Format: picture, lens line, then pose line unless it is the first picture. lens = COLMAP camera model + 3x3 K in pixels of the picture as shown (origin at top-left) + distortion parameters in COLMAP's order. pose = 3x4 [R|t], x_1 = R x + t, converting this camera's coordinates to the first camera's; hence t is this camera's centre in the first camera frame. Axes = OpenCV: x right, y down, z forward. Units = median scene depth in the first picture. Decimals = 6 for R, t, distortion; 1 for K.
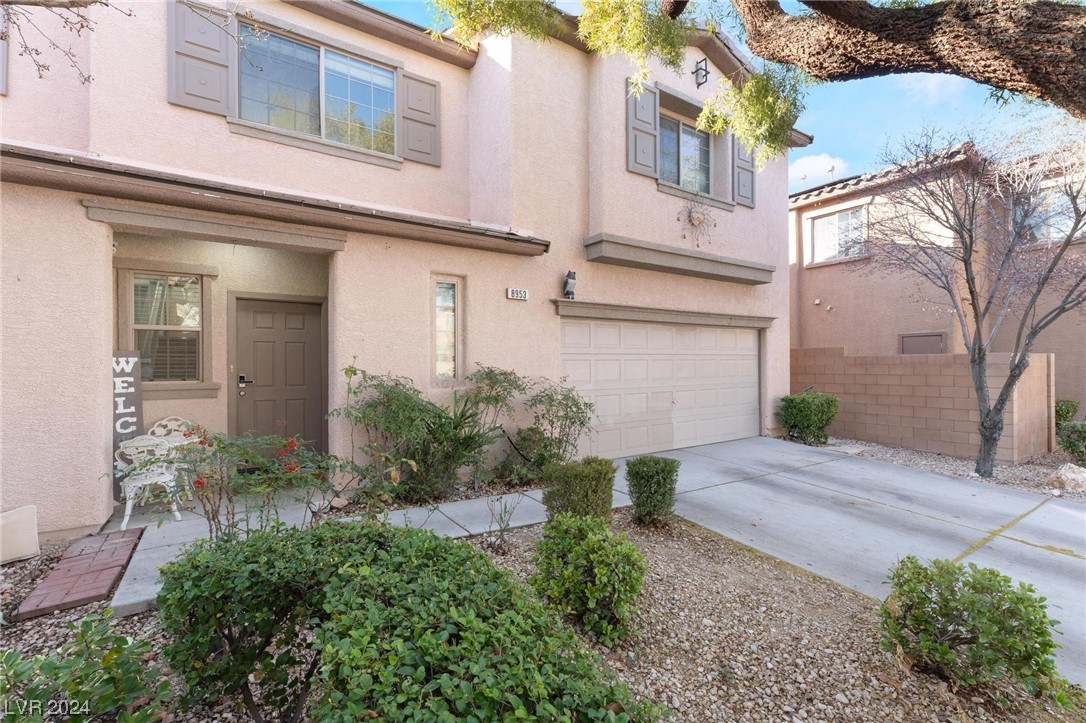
lens RADIAL K [[463.8, 0, 543.0], [0, 463.8, 361.5], [0, 0, 1]] dist [0.000143, 0.000015]
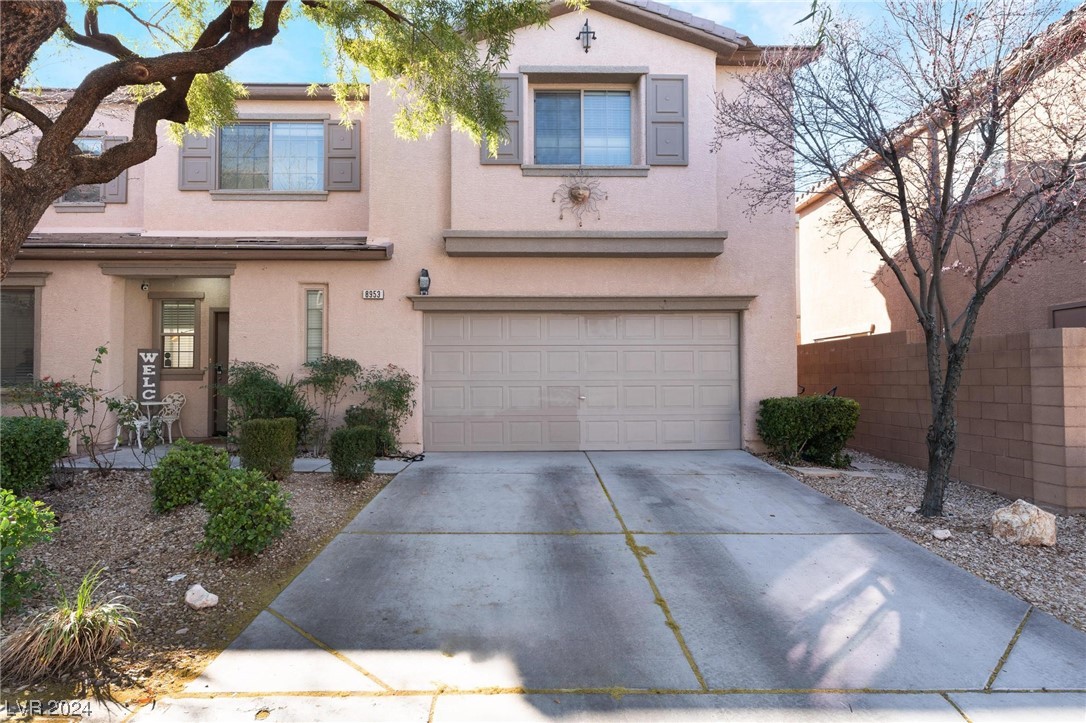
lens RADIAL K [[594.7, 0, 543.0], [0, 594.7, 361.5], [0, 0, 1]] dist [-0.004254, -0.000744]
pose [[0.848677, -0.013783, -0.528732, 1.023477], [0.000622, 0.999686, -0.025062, 0.055436], [0.528911, 0.020941, 0.848419, -0.026654]]
